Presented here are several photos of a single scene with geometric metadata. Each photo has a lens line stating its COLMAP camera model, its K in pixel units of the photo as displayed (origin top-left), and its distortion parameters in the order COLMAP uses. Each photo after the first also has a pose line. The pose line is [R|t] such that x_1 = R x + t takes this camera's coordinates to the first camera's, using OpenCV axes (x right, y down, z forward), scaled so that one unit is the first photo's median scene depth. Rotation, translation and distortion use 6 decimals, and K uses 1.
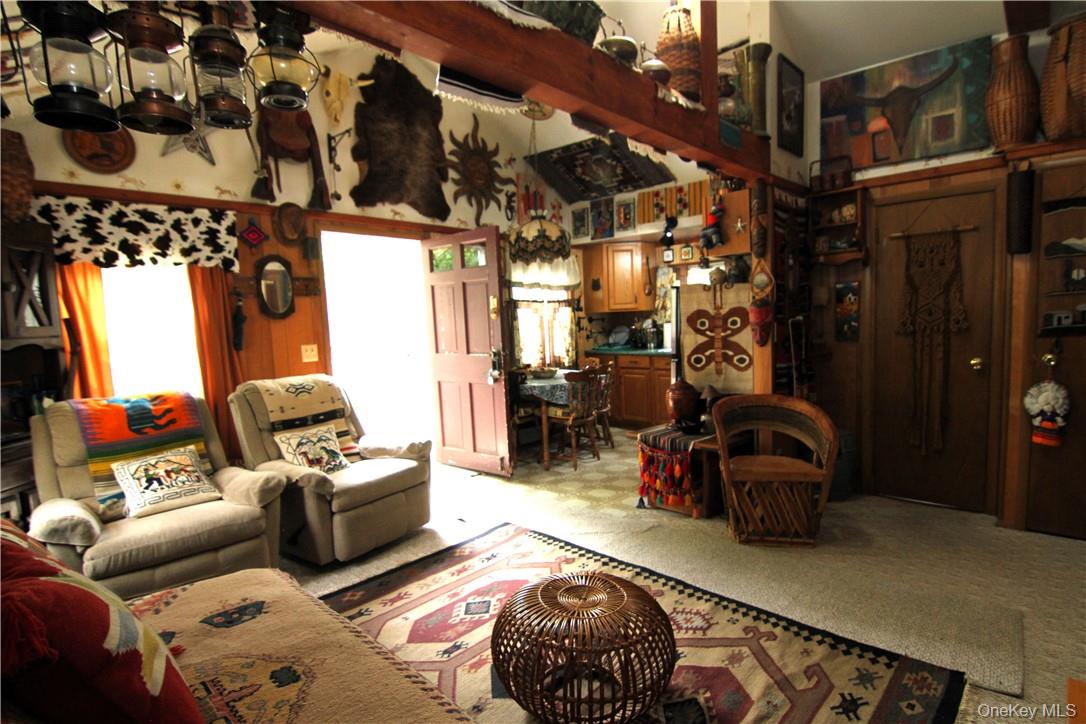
lens RADIAL K [[548.6, 0, 547.6], [0, 548.6, 370.1], [0, 0, 1]] dist [-0.008320, -0.009738]
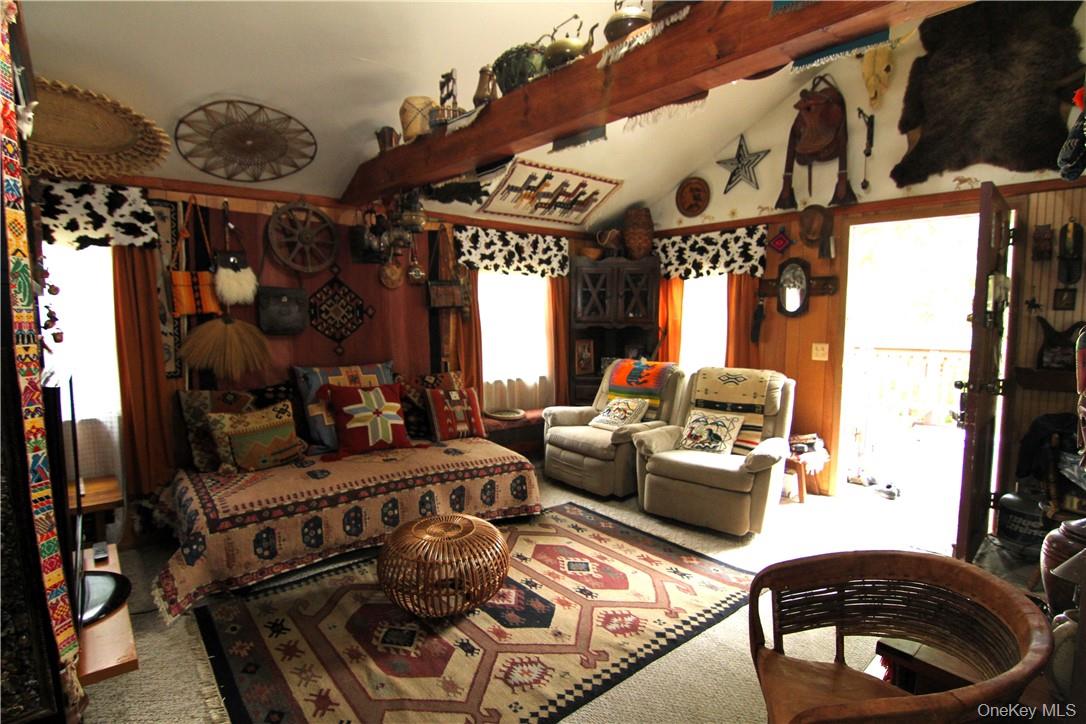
lens RADIAL K [[548.6, 0, 546.9], [0, 548.6, 367.6], [0, 0, 1]] dist [-0.008320, -0.009738]
pose [[-0.102900, 0.133476, -0.985696, 0.666639], [-0.095186, 0.985087, 0.143330, -0.108073], [0.990127, 0.108573, -0.088660, 0.653508]]
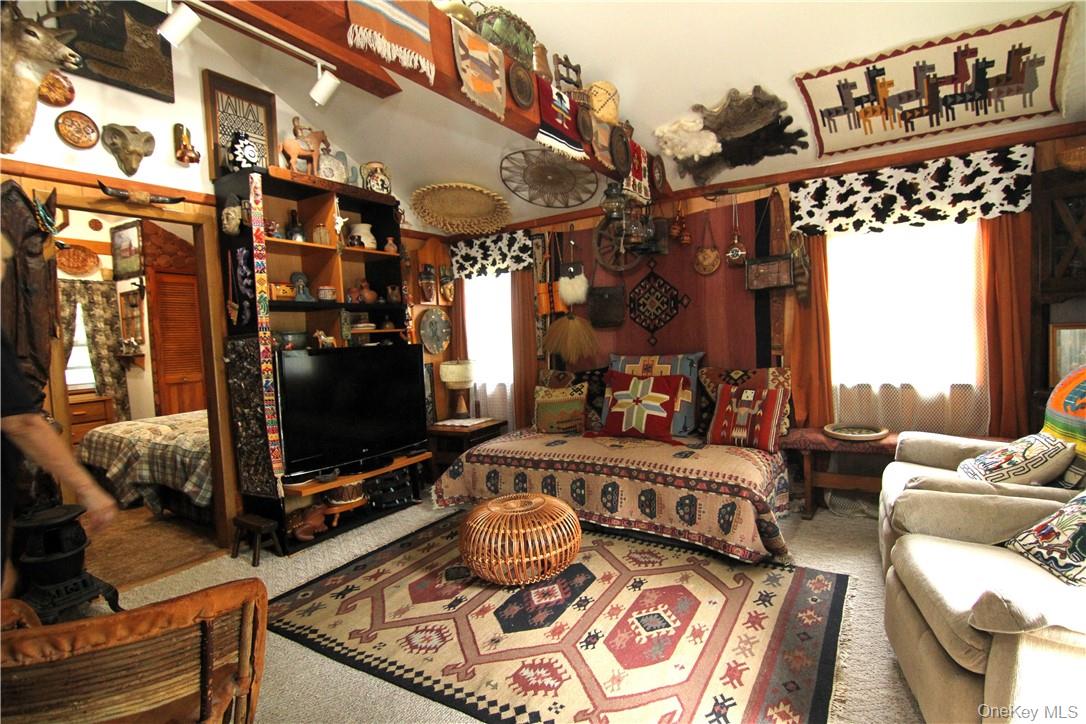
lens RADIAL K [[548.6, 0, 547.3], [0, 548.6, 369.7], [0, 0, 1]] dist [-0.008320, -0.009738]
pose [[-0.972831, 0.100696, -0.208473, 0.125705], [0.065792, 0.983577, 0.168068, -0.094433], [0.221973, 0.149786, -0.963479, 1.170722]]
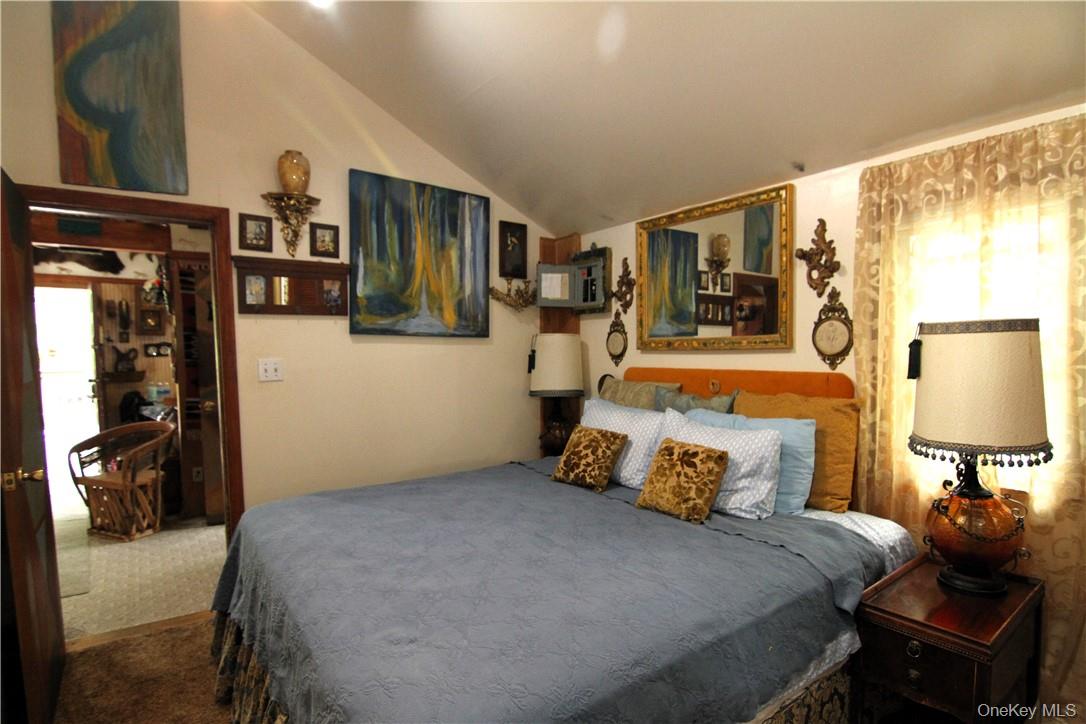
lens RADIAL K [[548.6, 0, 545.2], [0, 548.6, 372.6], [0, 0, 1]] dist [-0.008320, -0.009738]
pose [[0.985538, 0.039602, -0.164763, 1.324788], [-0.046297, 0.998242, -0.036994, -0.057275], [0.163008, 0.044087, 0.985639, -0.089590]]
